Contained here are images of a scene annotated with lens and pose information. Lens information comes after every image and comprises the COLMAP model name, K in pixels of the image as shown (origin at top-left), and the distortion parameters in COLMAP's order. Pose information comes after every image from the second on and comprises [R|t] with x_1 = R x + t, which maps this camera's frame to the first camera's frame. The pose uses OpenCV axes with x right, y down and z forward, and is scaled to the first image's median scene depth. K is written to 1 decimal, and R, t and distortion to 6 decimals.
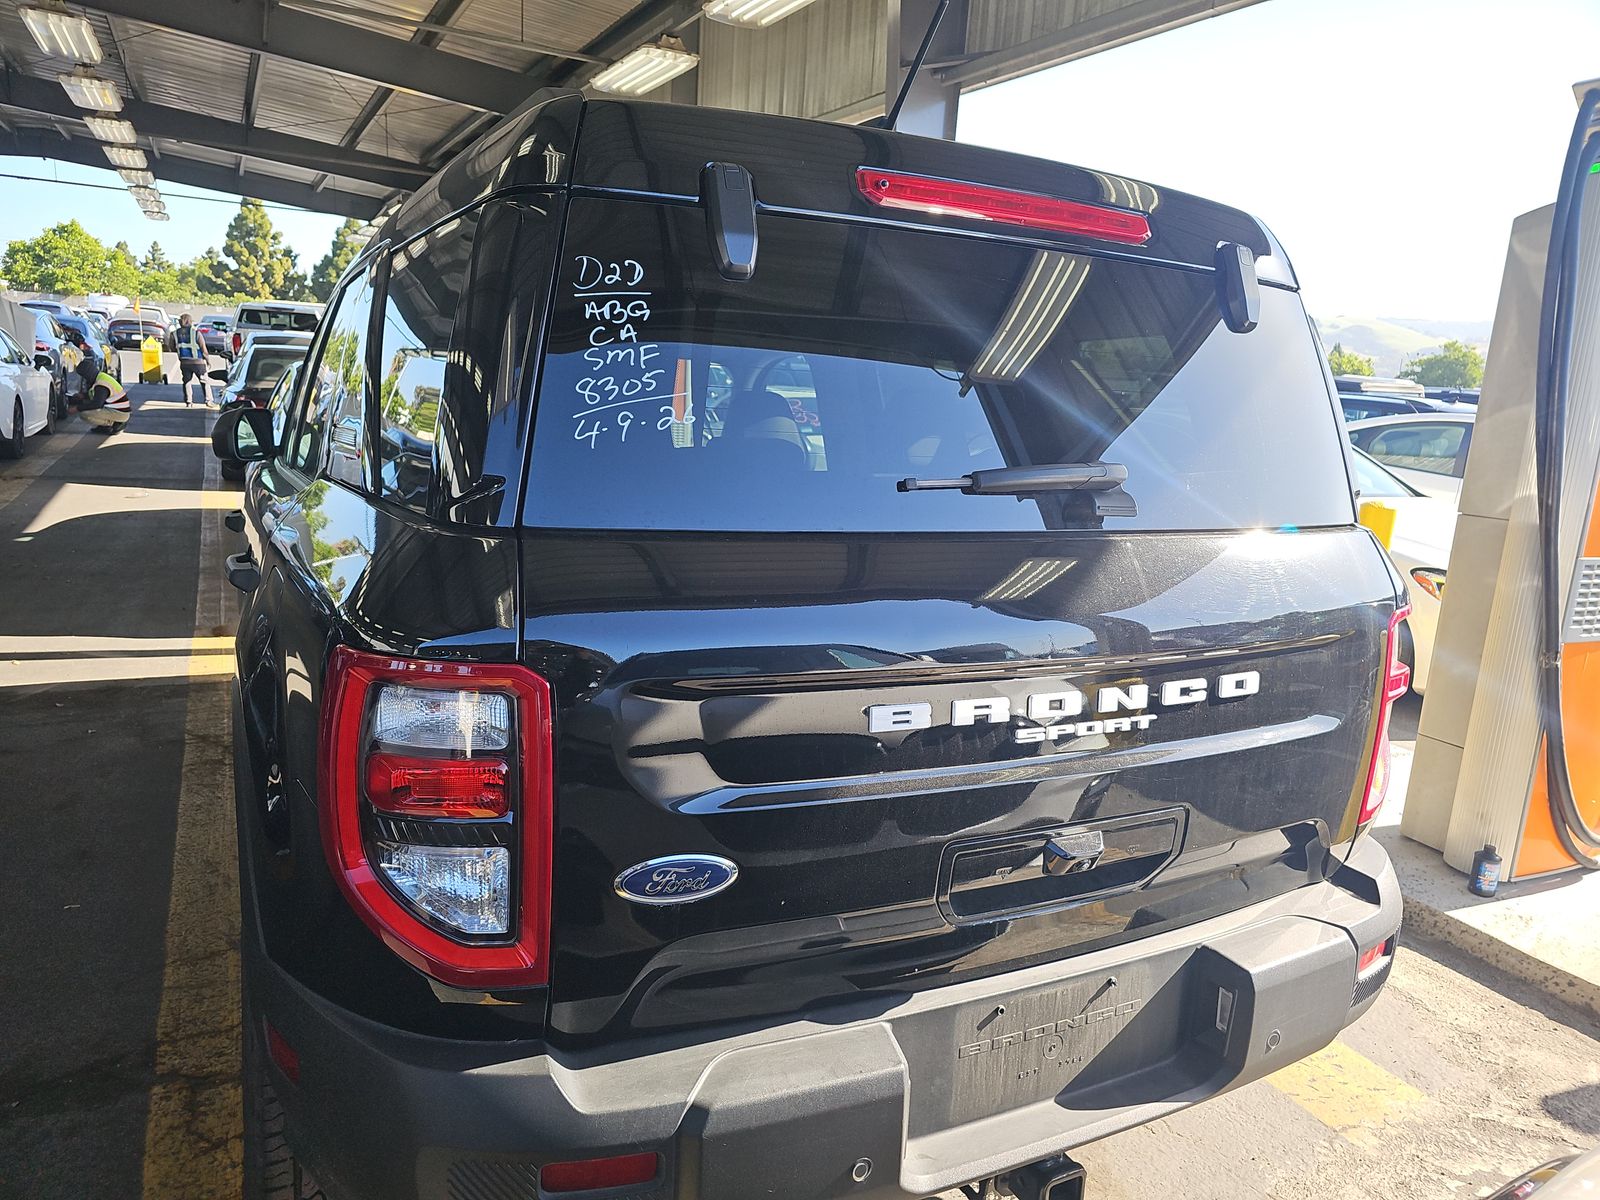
lens RADIAL K [[1057.2, 0, 794.7], [0, 1057.2, 604.2], [0, 0, 1]] dist [0.048054, -0.044143]
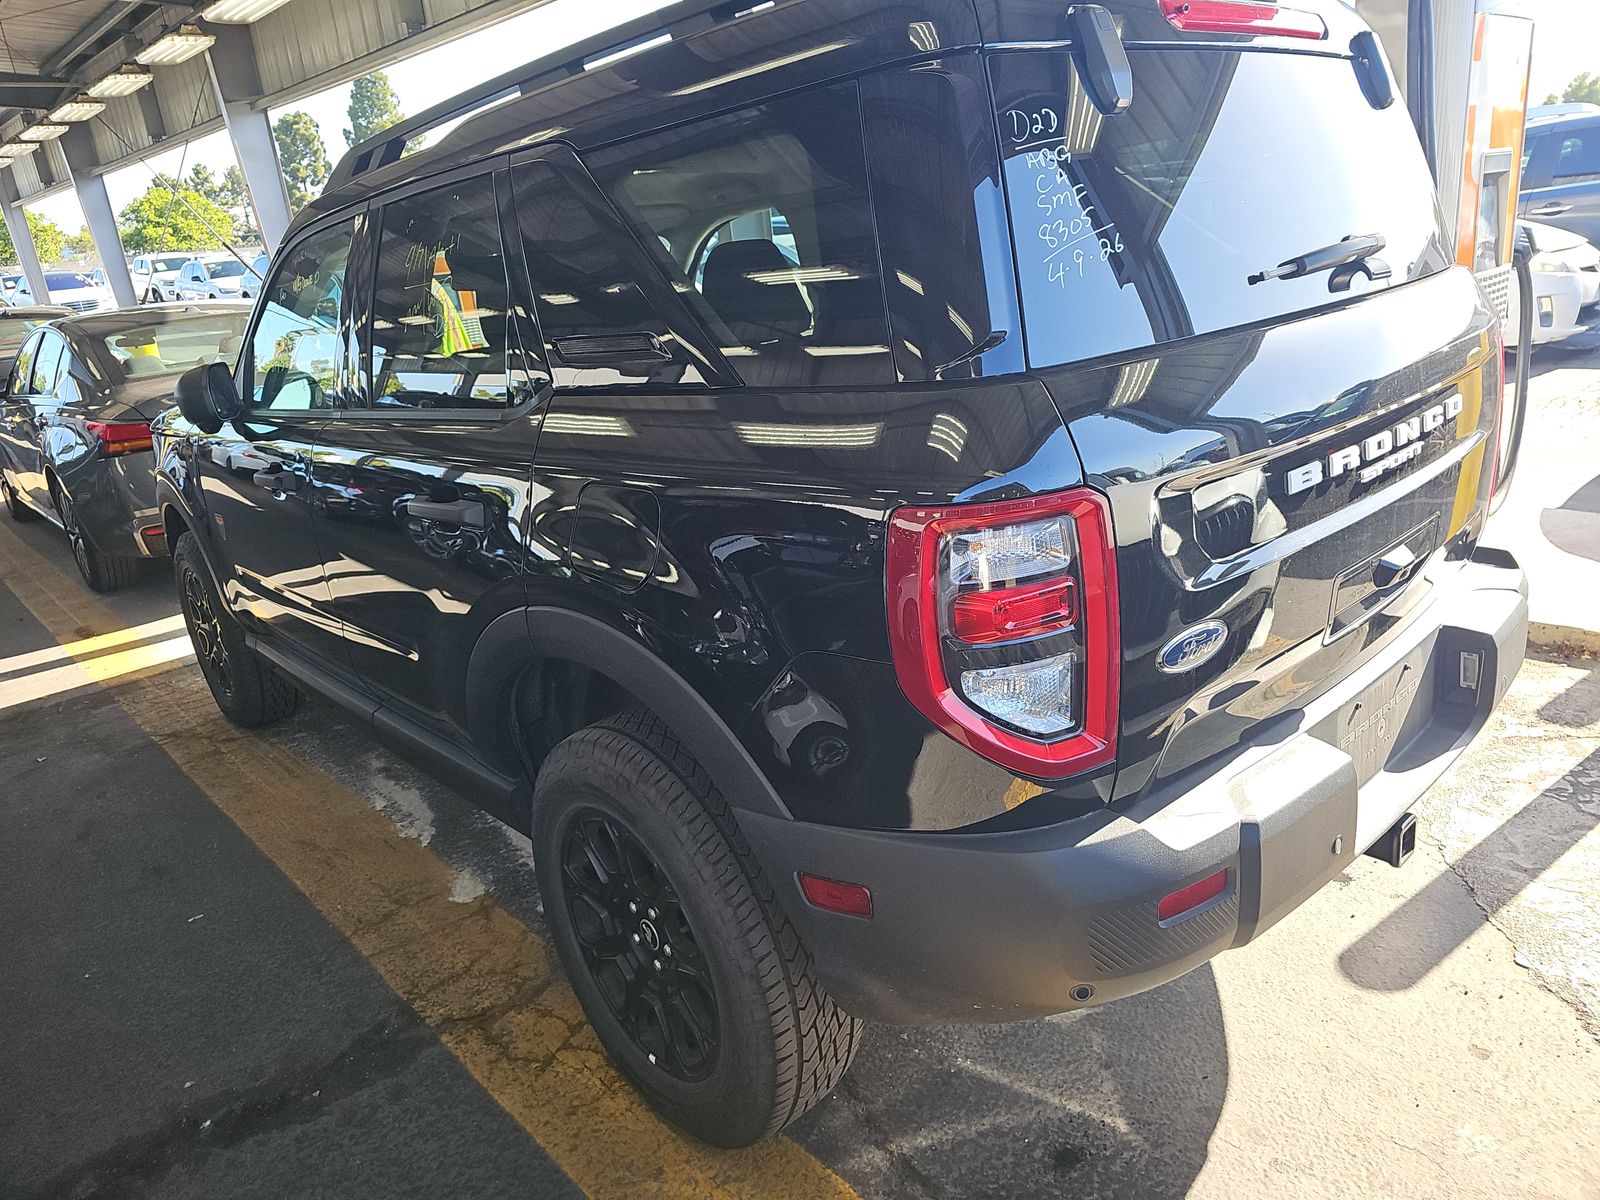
lens RADIAL K [[1061.3, 0, 793.8], [0, 1061.3, 575.7], [0, 0, 1]] dist [0.041578, -0.043815]
pose [[0.953894, -0.224596, 0.199105, -0.567463], [0.203378, 0.971527, 0.121541, -0.036998], [-0.220734, -0.075444, 0.972412, -0.026790]]
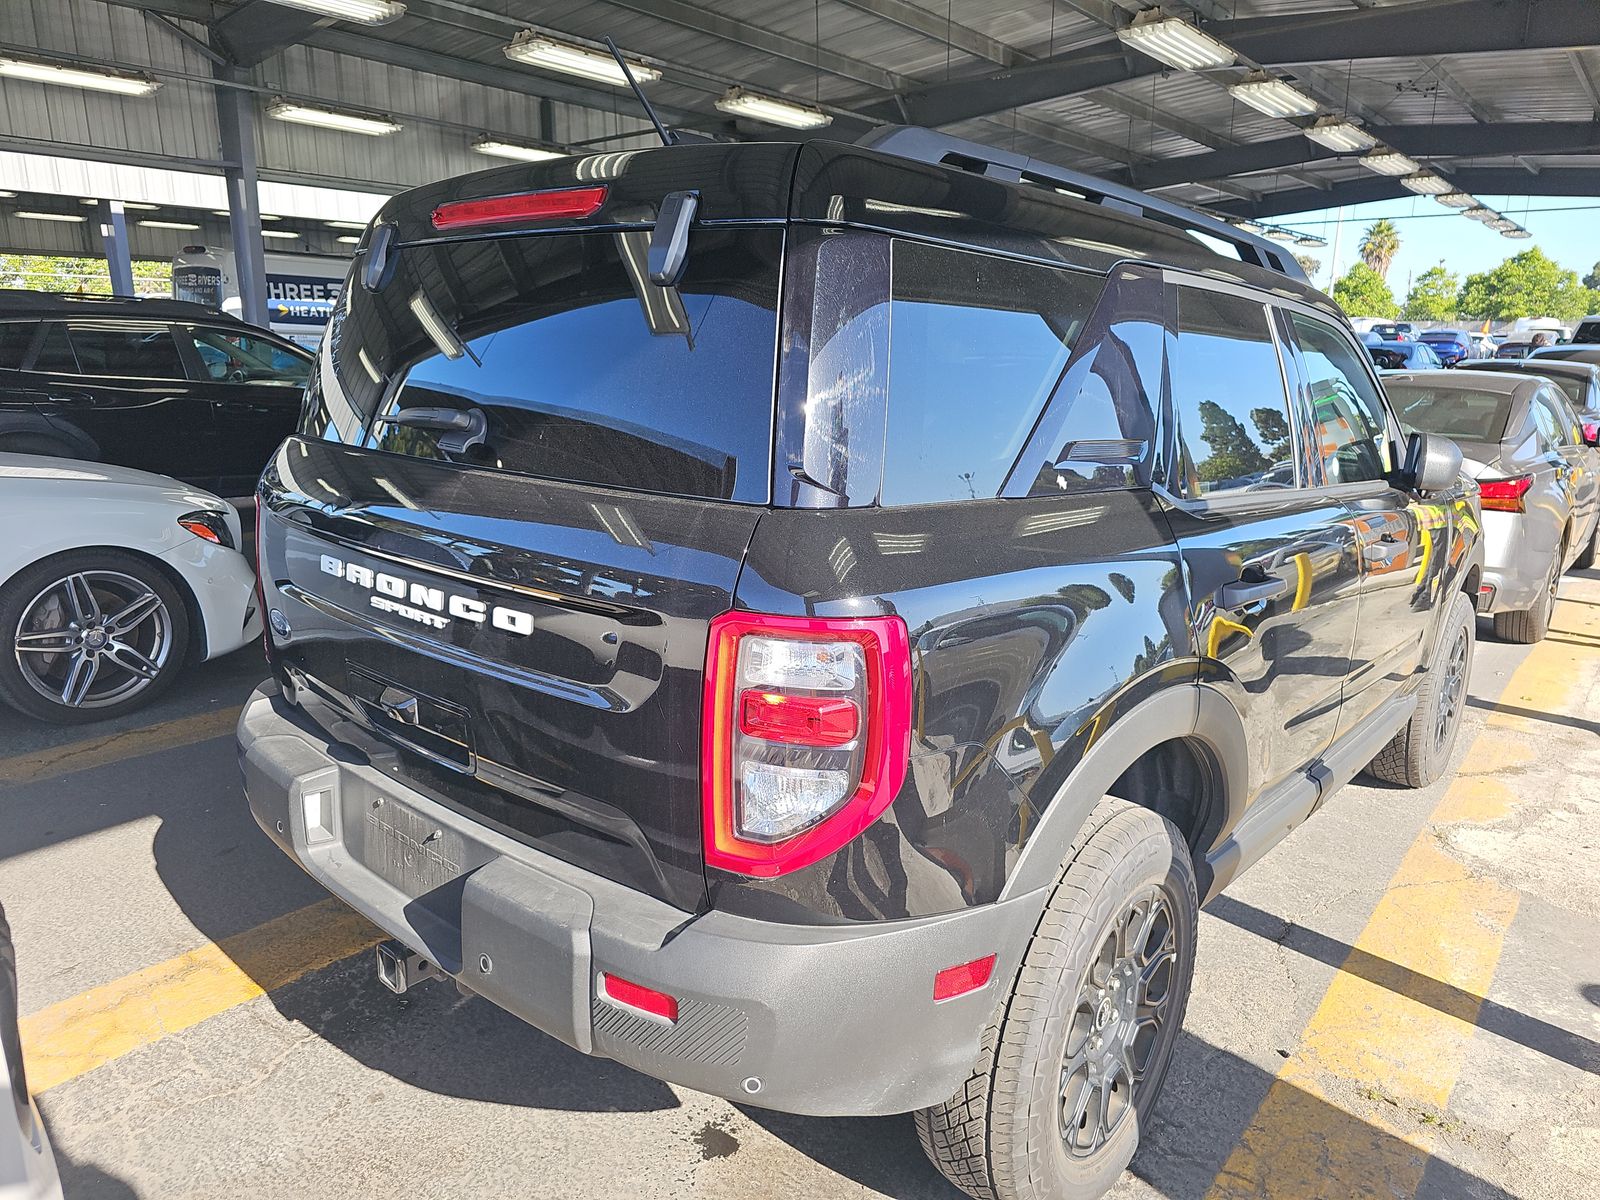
lens RADIAL K [[1061.3, 0, 793.8], [0, 1061.3, 575.7], [0, 0, 1]] dist [0.041578, -0.043815]
pose [[0.376405, 0.136135, -0.916399, 1.508932], [-0.180482, 0.980969, 0.071595, -0.102612], [0.908706, 0.138445, 0.393811, 0.795118]]
